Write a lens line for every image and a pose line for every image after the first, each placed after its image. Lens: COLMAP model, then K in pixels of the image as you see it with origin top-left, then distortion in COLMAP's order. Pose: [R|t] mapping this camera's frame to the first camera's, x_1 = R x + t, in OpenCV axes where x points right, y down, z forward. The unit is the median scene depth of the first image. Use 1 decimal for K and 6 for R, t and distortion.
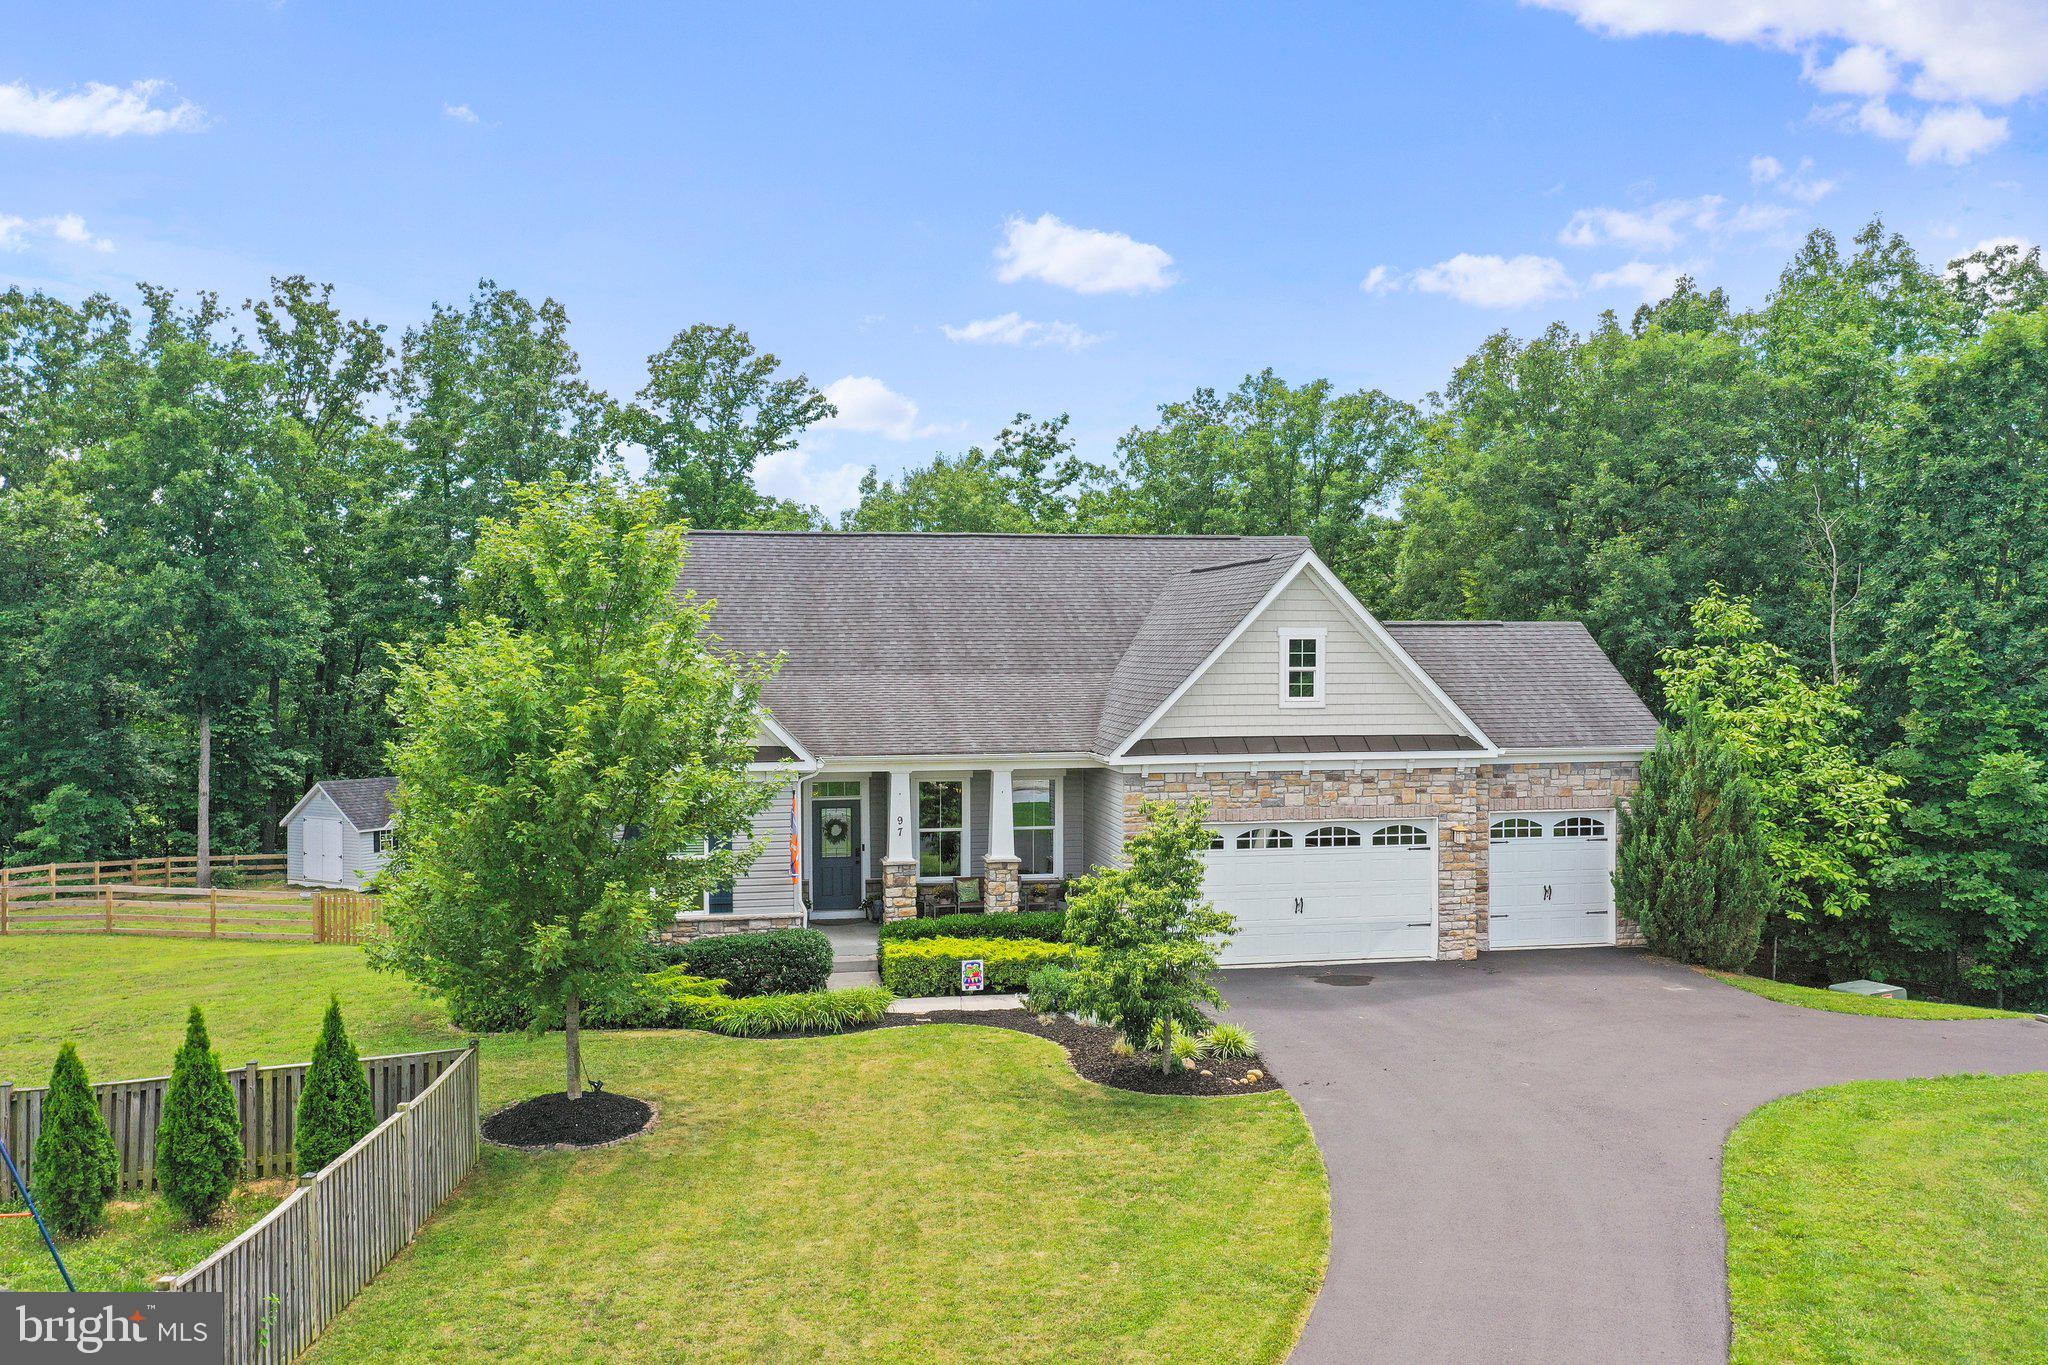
lens RADIAL K [[1706.9, 0, 1023.6], [0, 1706.9, 691.4], [0, 0, 1]] dist [0.005446, -0.005145]
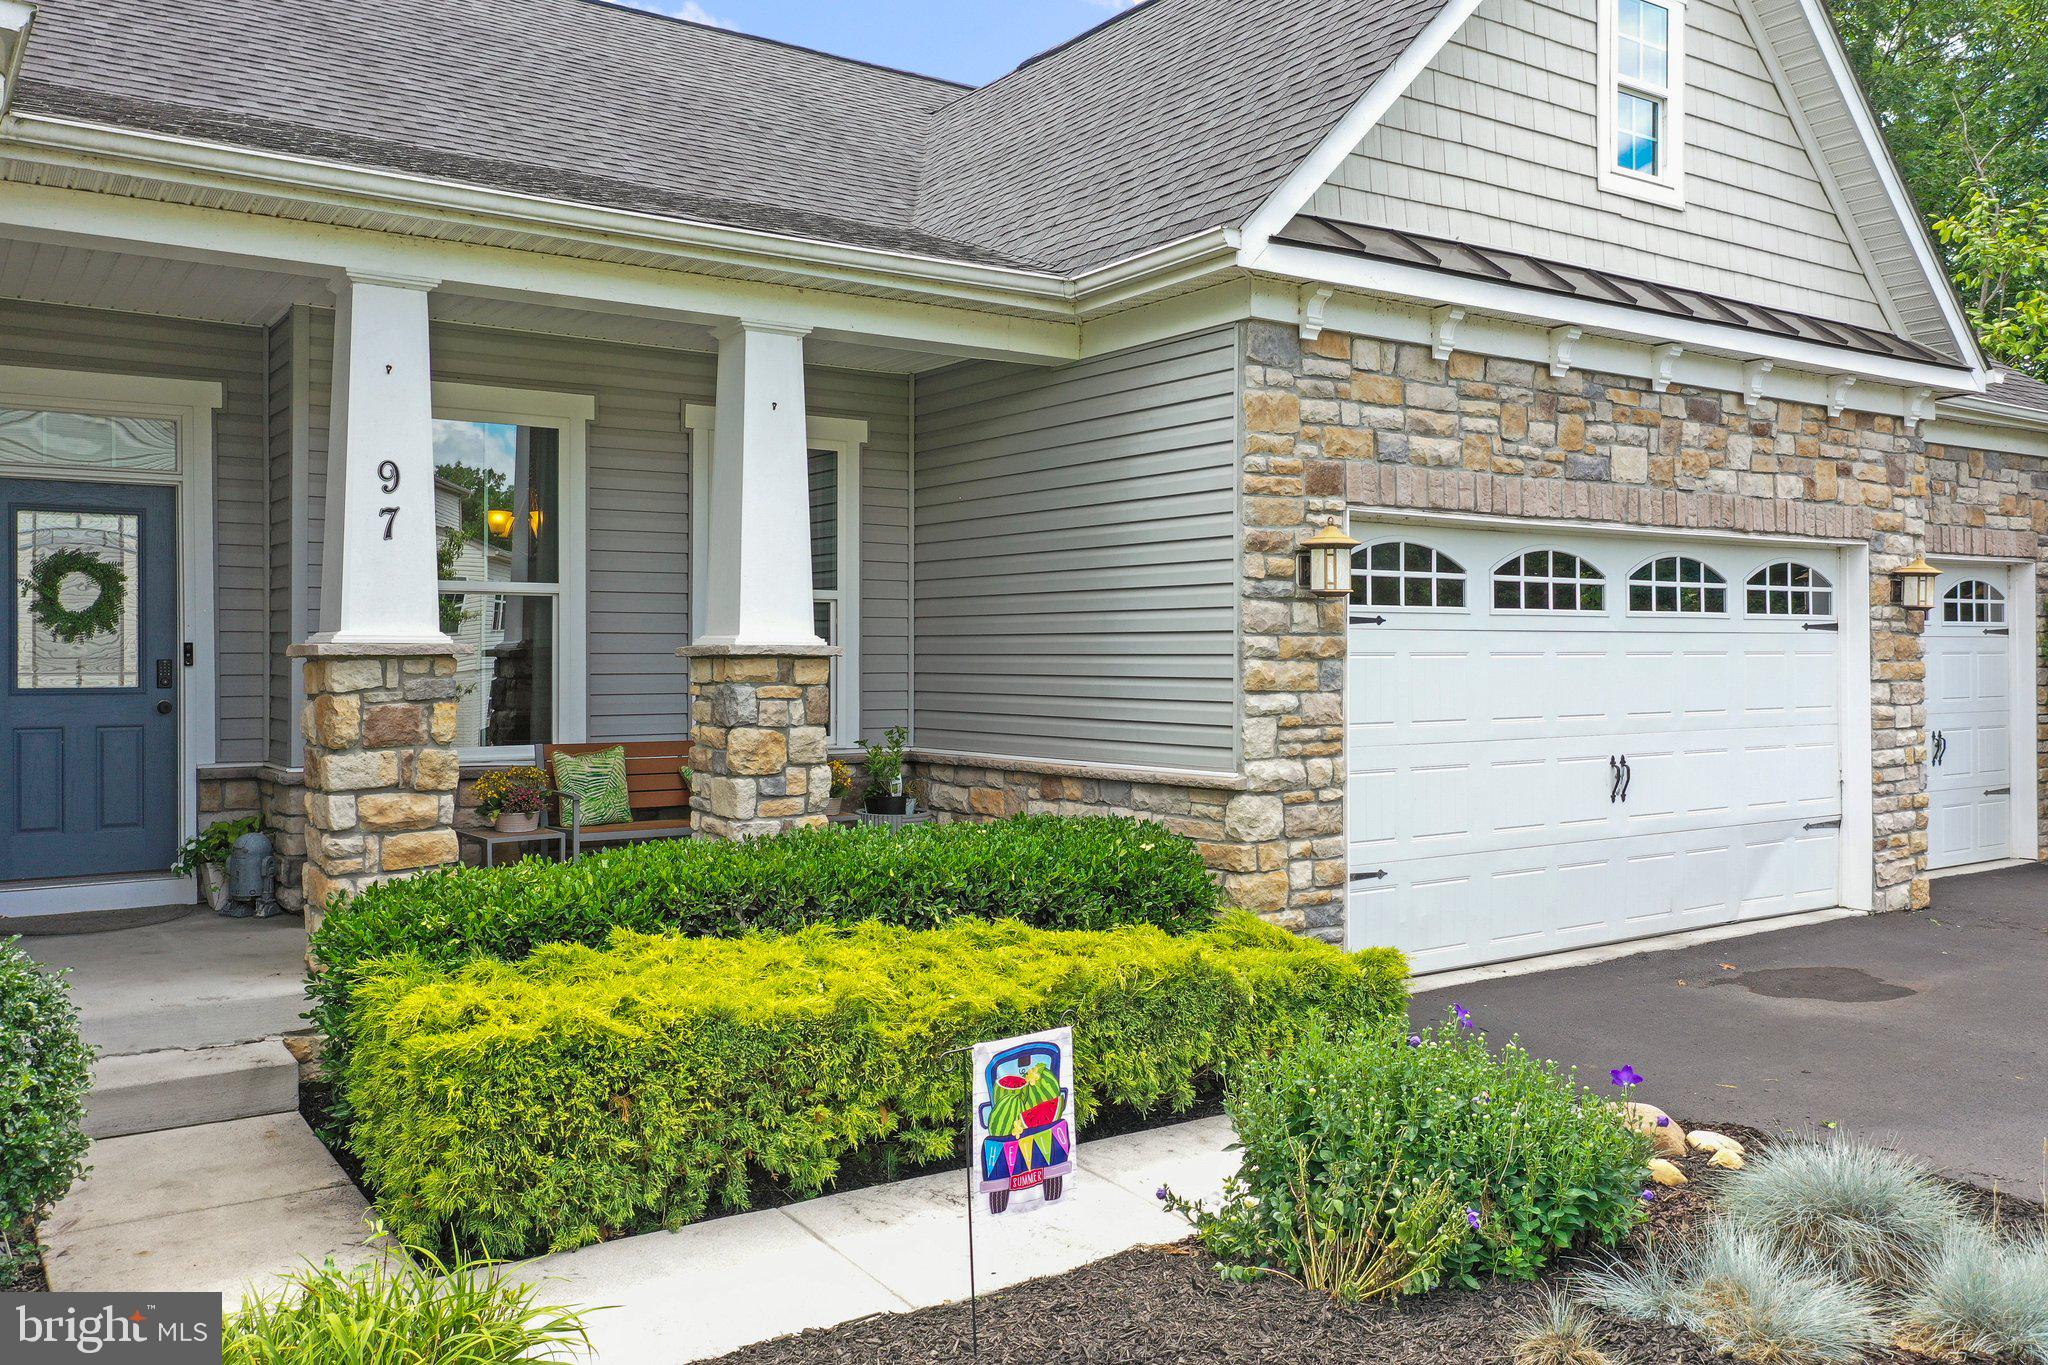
lens RADIAL K [[1706.9, 0, 1068.9], [0, 1706.9, 641.8], [0, 0, 1]] dist [0.005446, -0.005145]
pose [[0.908589, 0.001533, 0.417690, -0.081157], [0.013581, 0.999356, -0.033209, 0.102536], [-0.417471, 0.035845, 0.907983, 0.696020]]
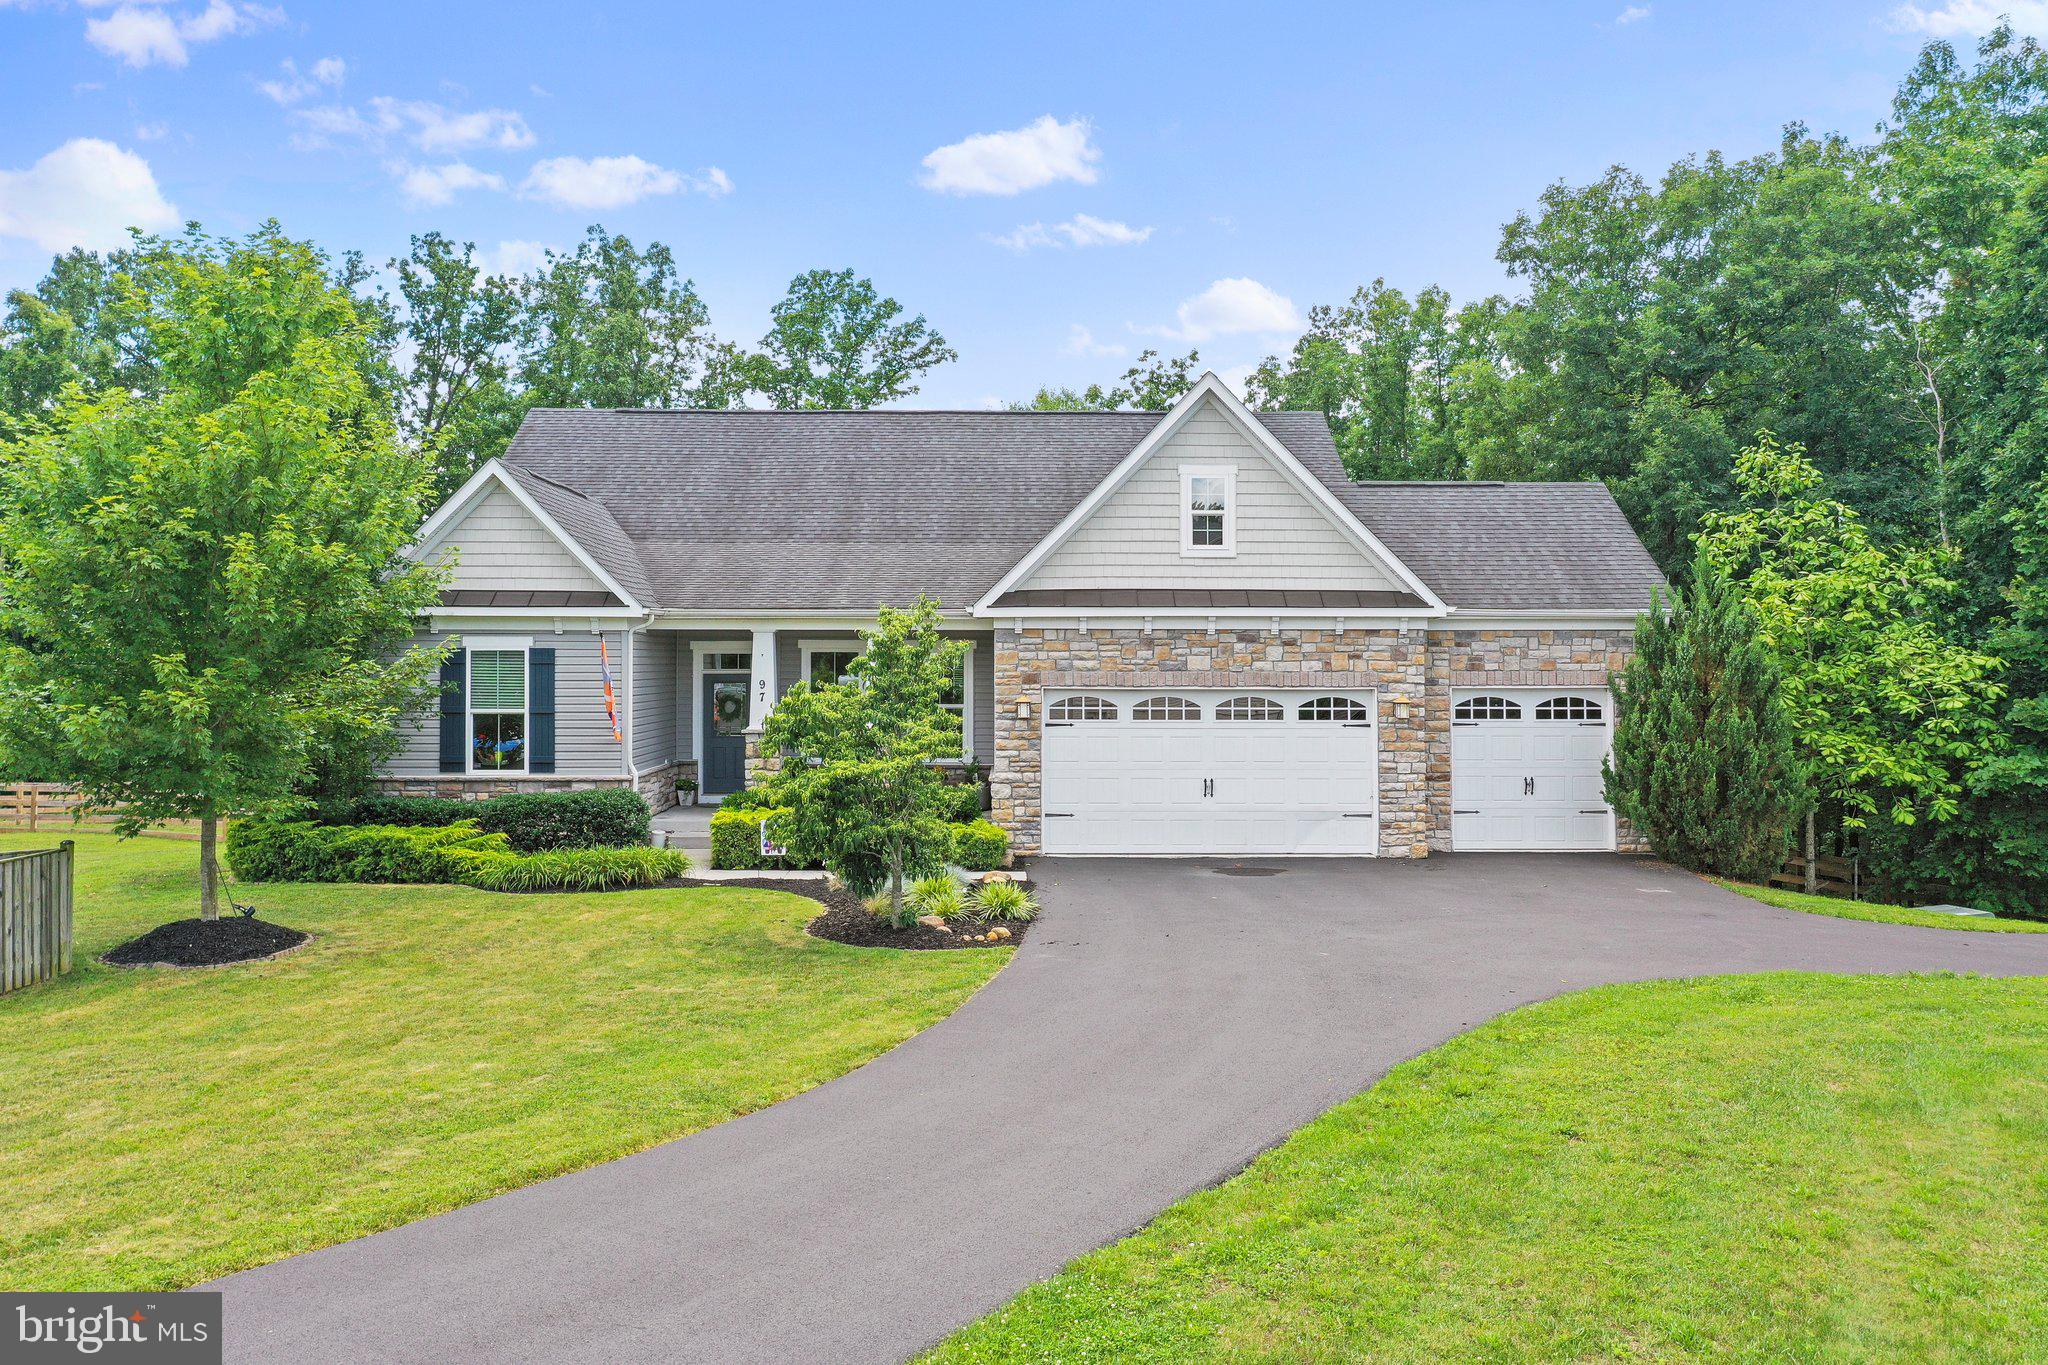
lens RADIAL K [[1706.9, 0, 1006.2], [0, 1706.9, 606.7], [0, 0, 1]] dist [0.005446, -0.005145]
pose [[0.983331, -0.002286, -0.181808, 0.207482], [-0.008542, 0.998236, -0.058751, 0.081618], [0.181622, 0.059324, 0.981577, 0.123295]]
